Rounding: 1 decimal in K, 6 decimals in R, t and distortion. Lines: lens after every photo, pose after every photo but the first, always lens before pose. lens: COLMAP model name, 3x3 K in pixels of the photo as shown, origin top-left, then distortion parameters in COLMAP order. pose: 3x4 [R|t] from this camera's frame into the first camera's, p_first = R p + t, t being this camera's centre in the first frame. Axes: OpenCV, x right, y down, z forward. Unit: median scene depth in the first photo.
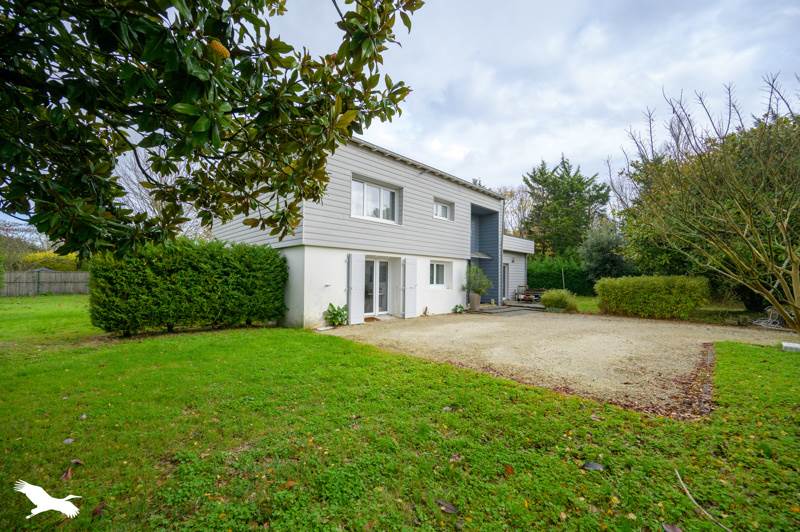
lens RADIAL K [[317.8, 0, 400.0], [0, 317.8, 266.0], [0, 0, 1]] dist [0.000422, 0.000092]
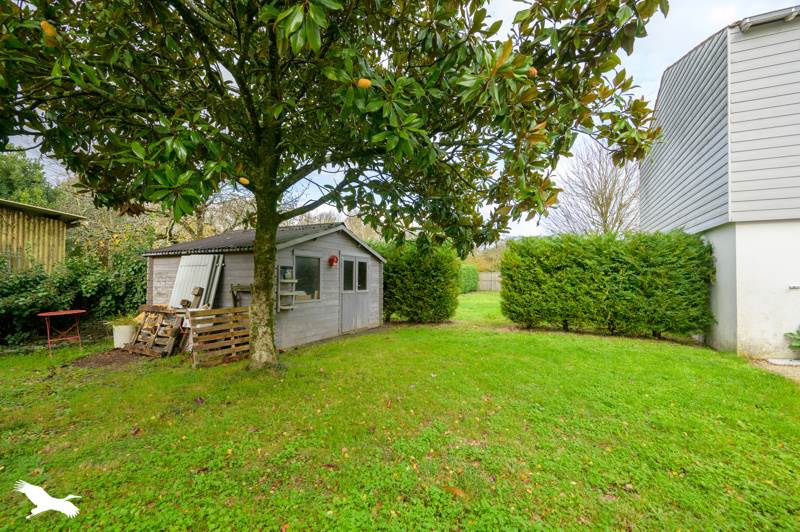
lens RADIAL K [[363.5, 0, 400.0], [0, 363.5, 266.0], [0, 0, 1]] dist [-0.000706, -0.000115]
pose [[0.328748, -0.031465, -0.943893, 0.194660], [0.036270, 0.999128, -0.020674, 0.013563], [0.943721, -0.027439, 0.329603, 0.159271]]
